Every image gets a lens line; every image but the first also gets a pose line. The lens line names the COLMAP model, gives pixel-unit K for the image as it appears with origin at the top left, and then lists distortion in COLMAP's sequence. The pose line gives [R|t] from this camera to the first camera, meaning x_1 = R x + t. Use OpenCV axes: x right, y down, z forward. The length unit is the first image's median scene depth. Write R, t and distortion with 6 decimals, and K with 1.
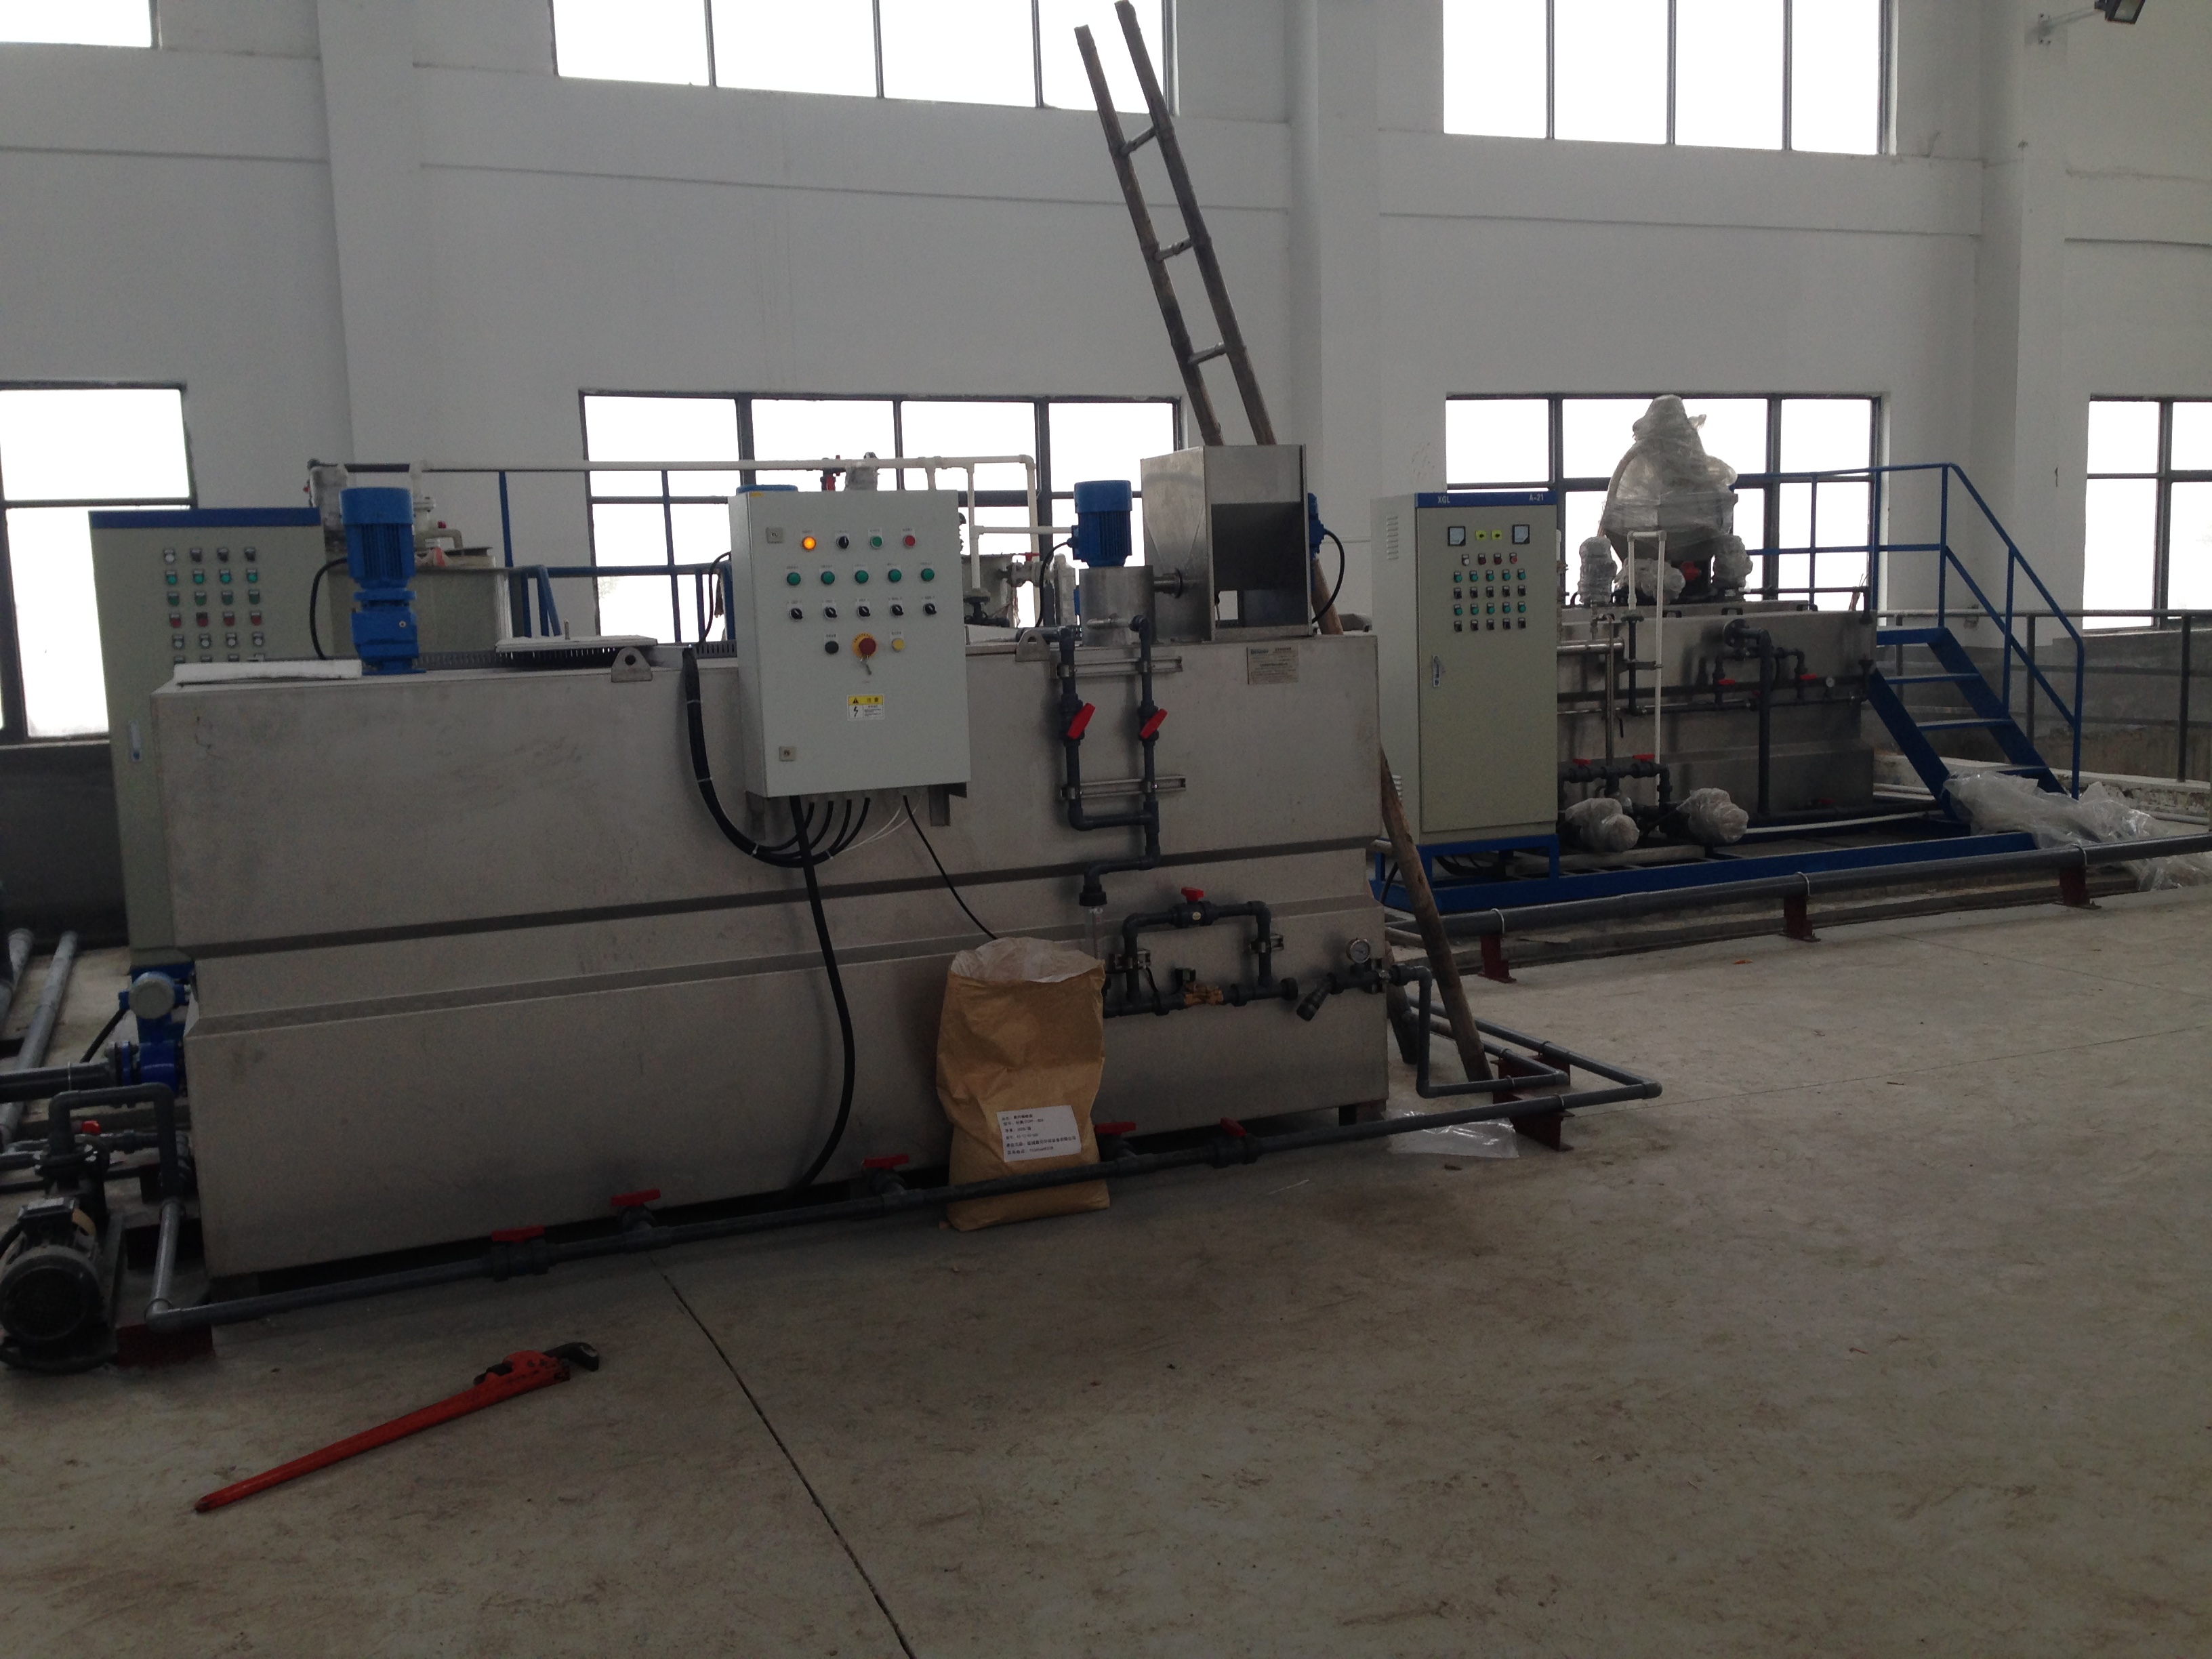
lens RADIAL K [[2066.1, 0, 1106.0], [0, 2066.1, 829.5], [0, 0, 1]] dist [0.002580, 0.000563]
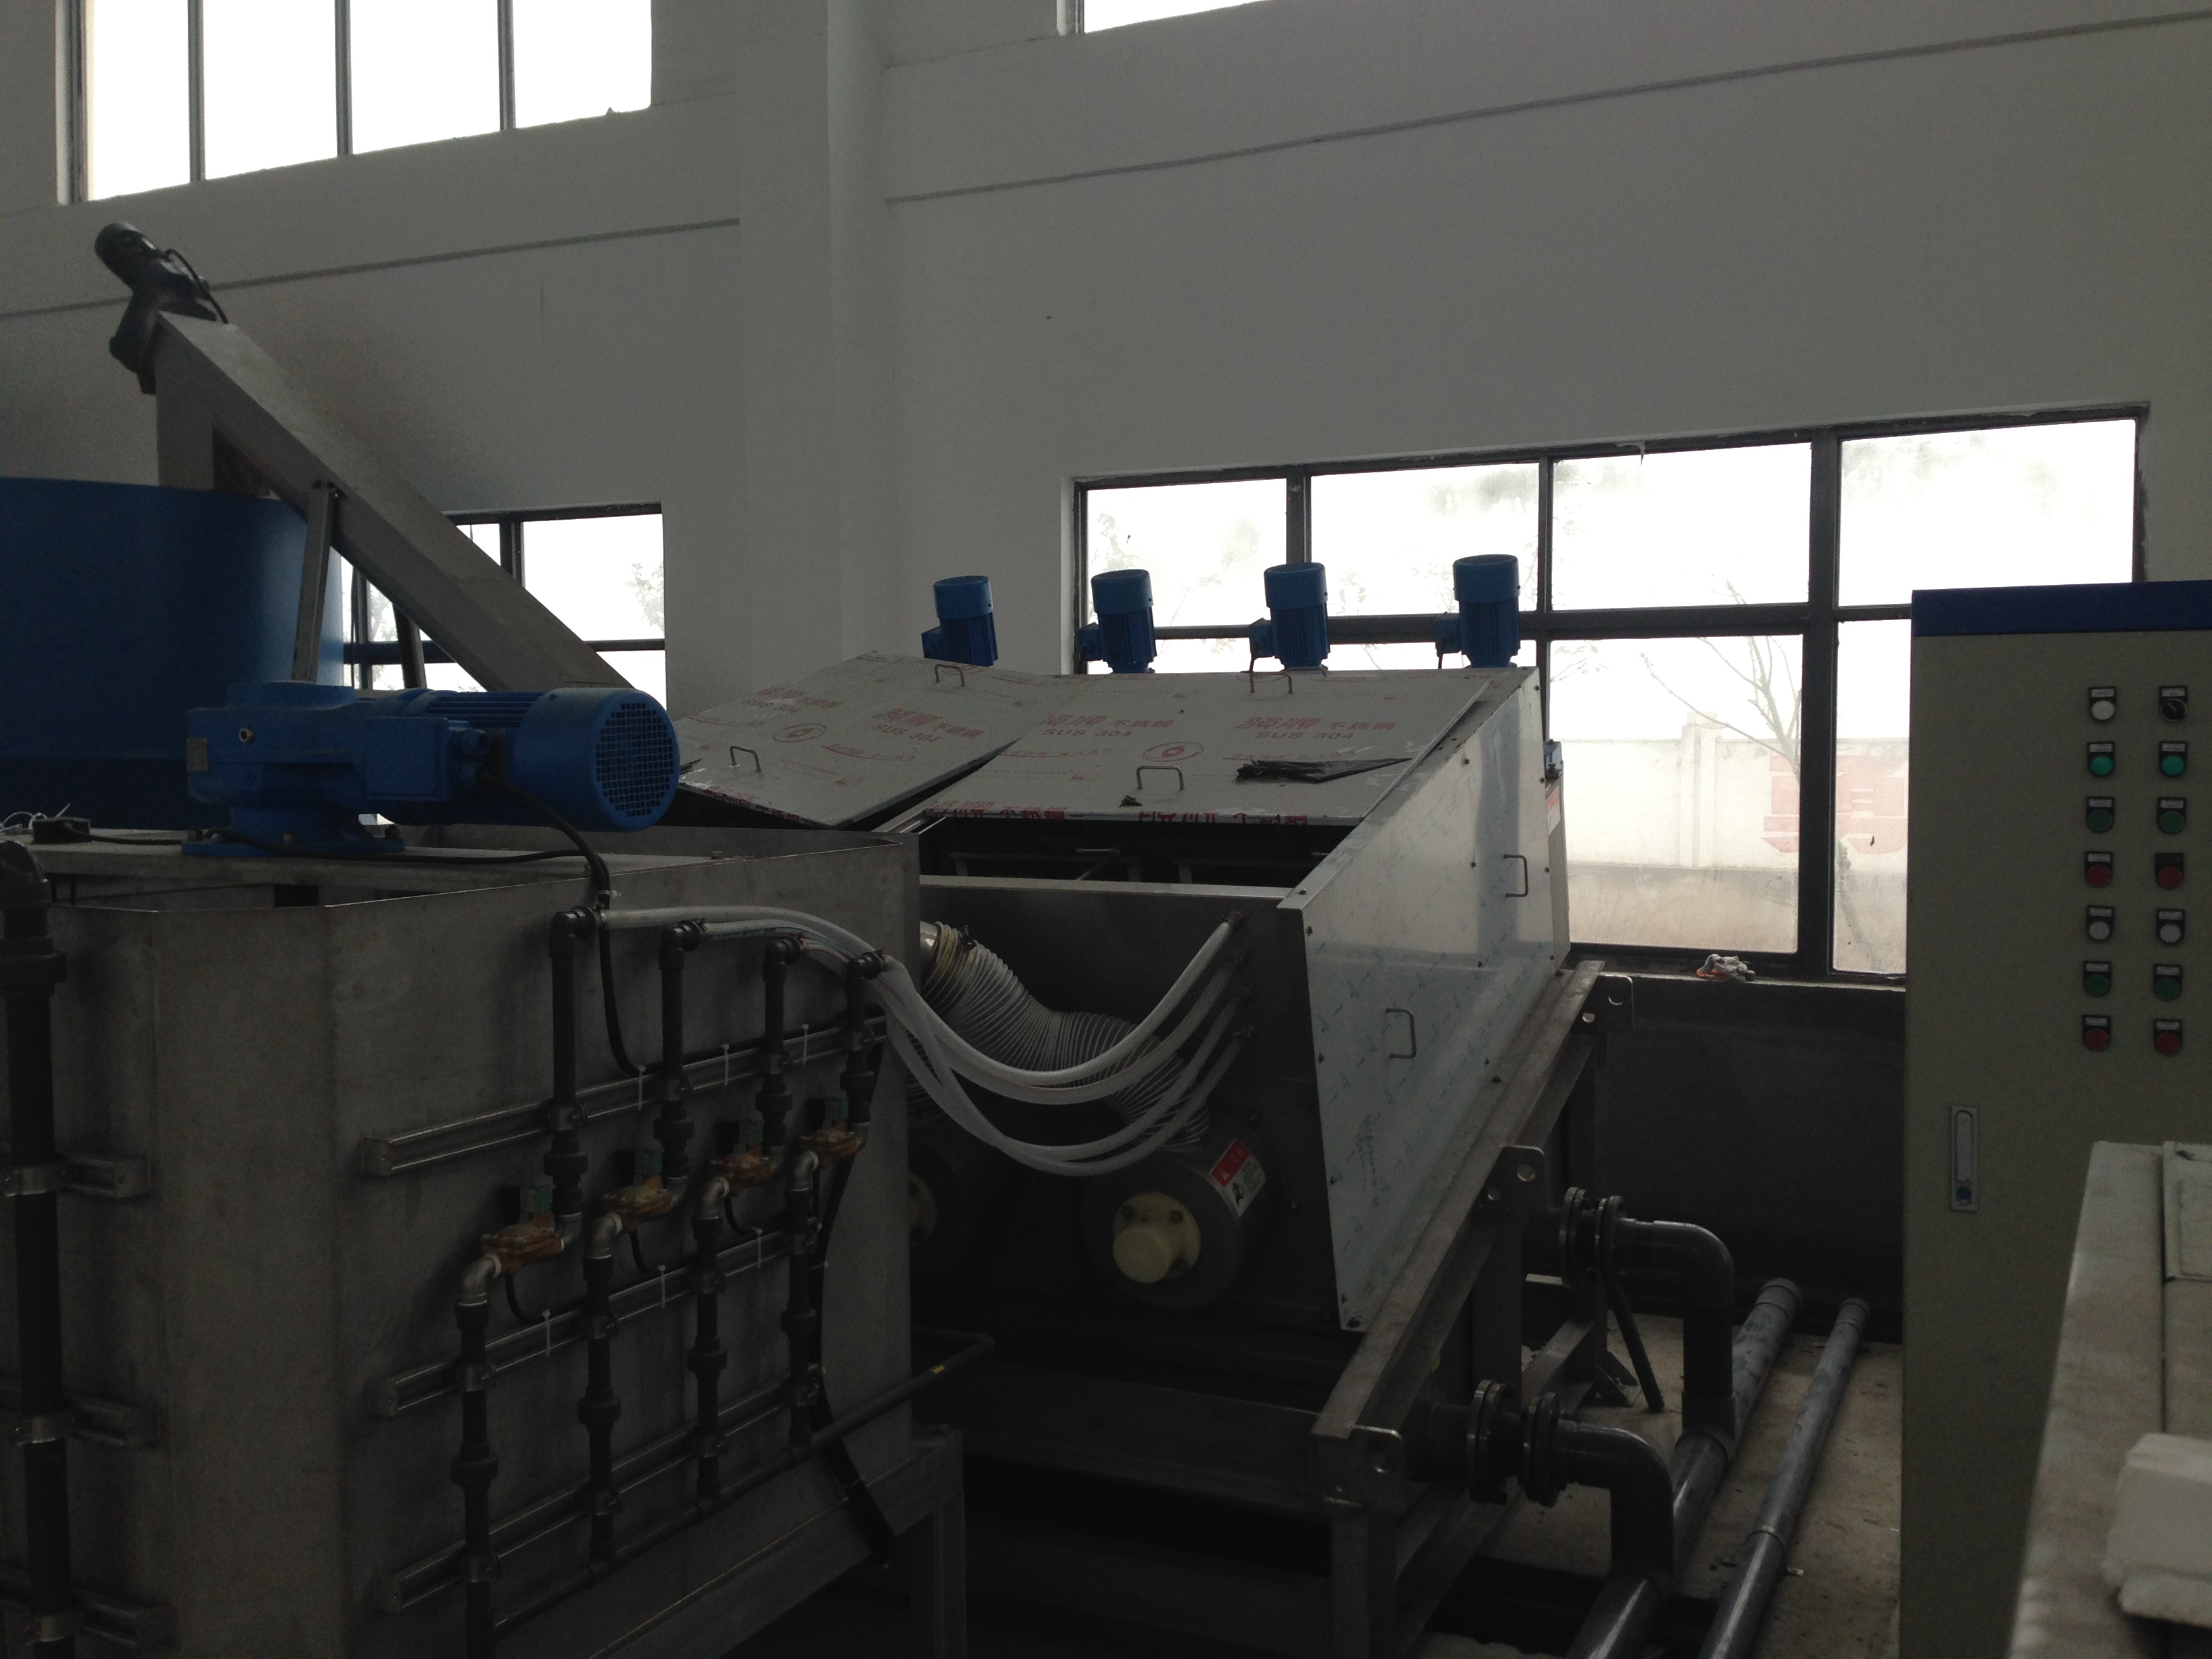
lens RADIAL K [[2066.1, 0, 1106.0], [0, 2066.1, 829.5], [0, 0, 1]] dist [0.002580, 0.000563]
pose [[0.652537, 0.066047, -0.754873, -0.278547], [-0.115120, 0.993272, -0.012608, -0.081880], [0.748961, 0.095129, 0.655750, 0.603800]]
